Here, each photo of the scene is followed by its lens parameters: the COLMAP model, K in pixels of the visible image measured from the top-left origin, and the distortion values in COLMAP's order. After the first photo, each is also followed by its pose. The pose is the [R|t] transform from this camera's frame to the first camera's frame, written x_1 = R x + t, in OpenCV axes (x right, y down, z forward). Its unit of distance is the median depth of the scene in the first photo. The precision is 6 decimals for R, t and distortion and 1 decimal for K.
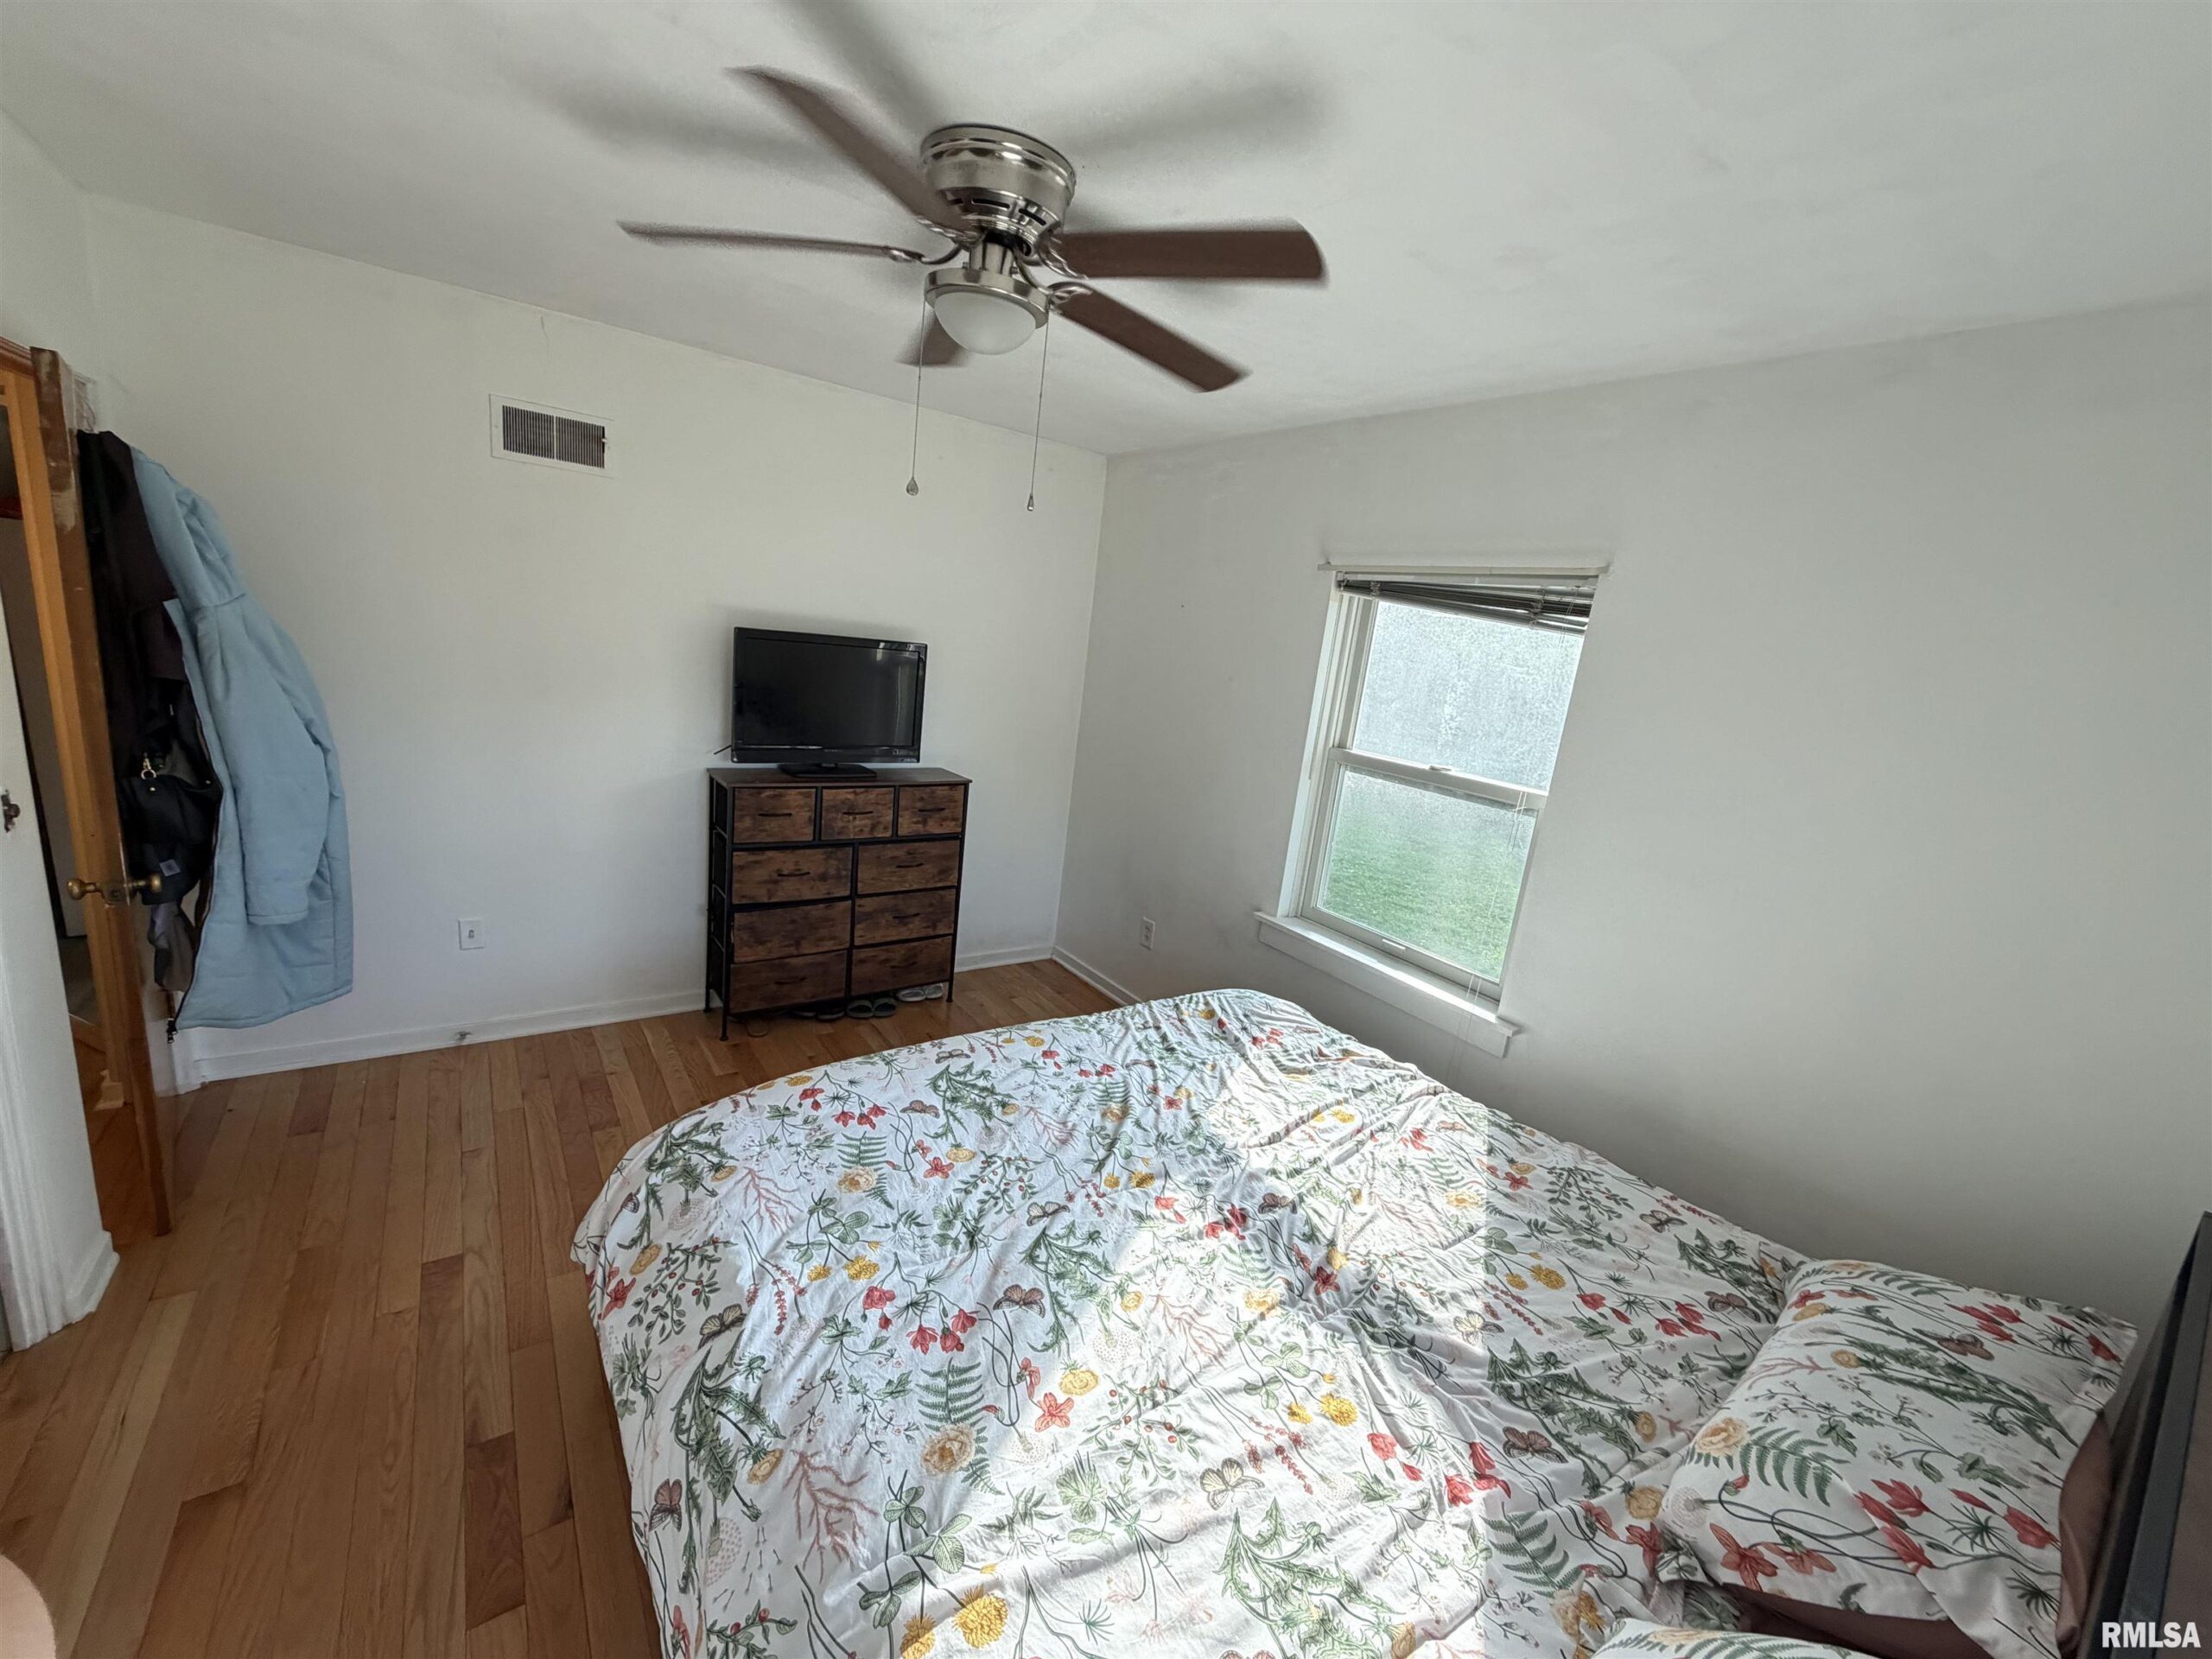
lens RADIAL K [[881.6, 0, 1099.8], [0, 881.6, 833.4], [0, 0, 1]] dist [0.000123, -0.000550]
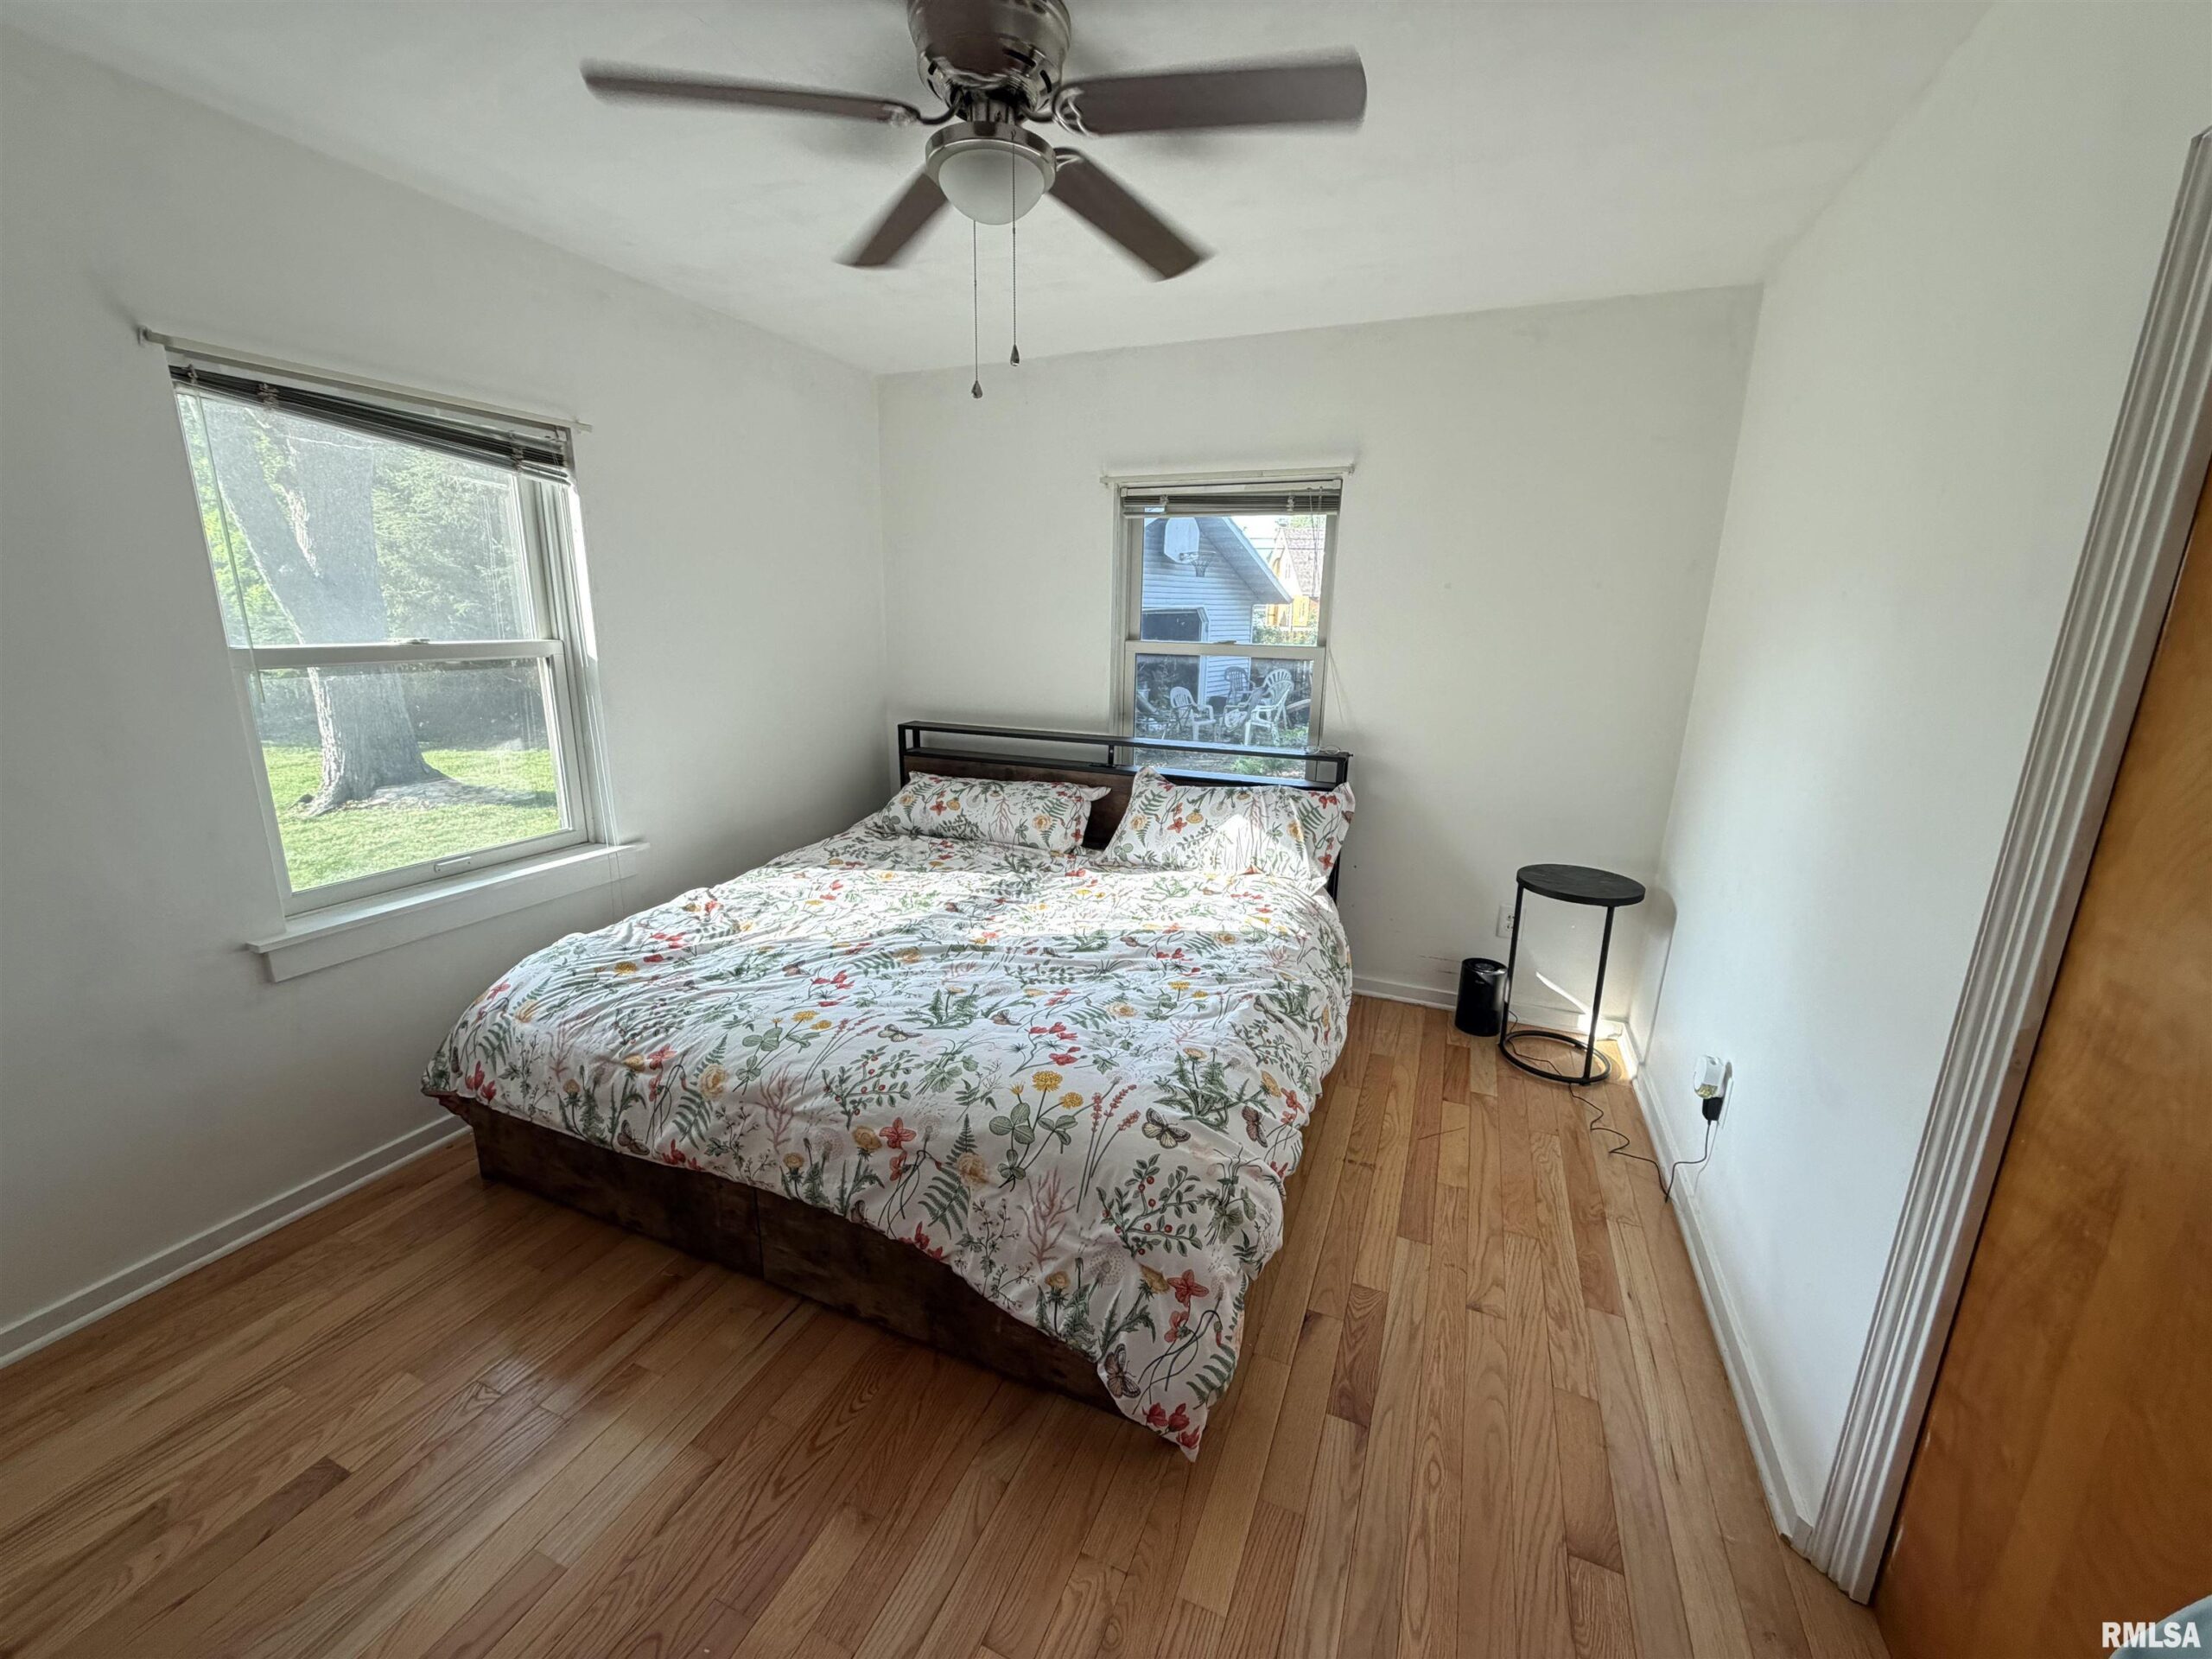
lens RADIAL K [[881.6, 0, 1106.2], [0, 881.6, 823.9], [0, 0, 1]] dist [0.000123, -0.000550]
pose [[-0.529320, -0.316527, 0.787167, -0.988781], [0.115406, 0.892315, 0.436411, -0.306633], [-0.840537, 0.321845, -0.435791, 1.285663]]
